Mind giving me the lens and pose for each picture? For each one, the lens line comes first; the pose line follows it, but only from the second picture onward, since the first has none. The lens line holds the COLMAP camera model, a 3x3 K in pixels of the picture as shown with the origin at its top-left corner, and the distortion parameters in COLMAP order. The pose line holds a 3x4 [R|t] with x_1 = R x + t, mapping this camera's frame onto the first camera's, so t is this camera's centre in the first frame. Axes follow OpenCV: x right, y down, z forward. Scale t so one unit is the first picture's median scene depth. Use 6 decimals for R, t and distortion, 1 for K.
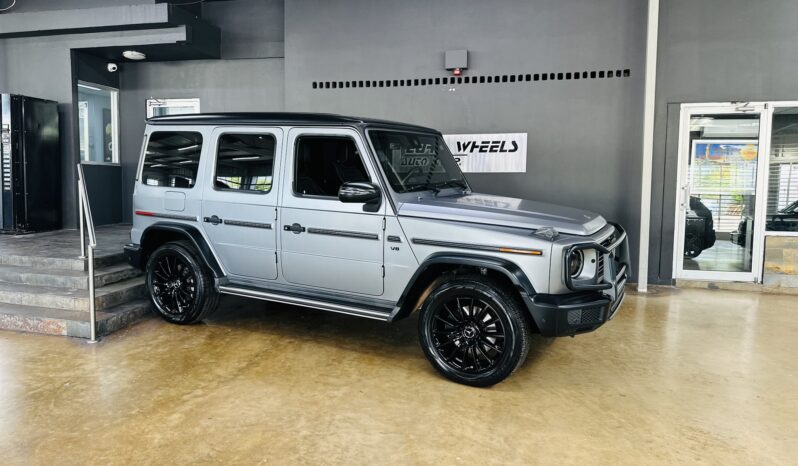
lens RADIAL K [[720.0, 0, 399.0], [0, 720.0, 233.0], [0, 0, 1]] dist [0.071200, -0.007719]
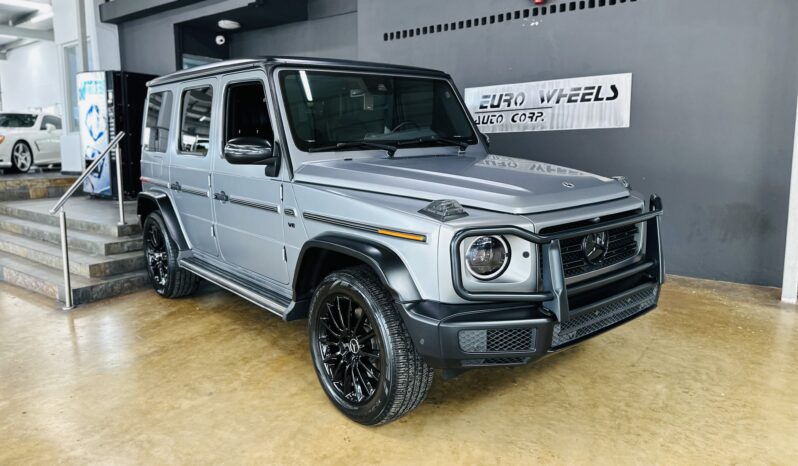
lens RADIAL K [[659.6, 0, 399.0], [0, 659.6, 233.0], [0, 0, 1]] dist [0.036963, -0.006621]
pose [[0.885211, 0.038667, -0.463580, 0.370433], [-0.020323, 0.998803, 0.044503, -0.002785], [0.464746, -0.029973, 0.884937, 0.382902]]
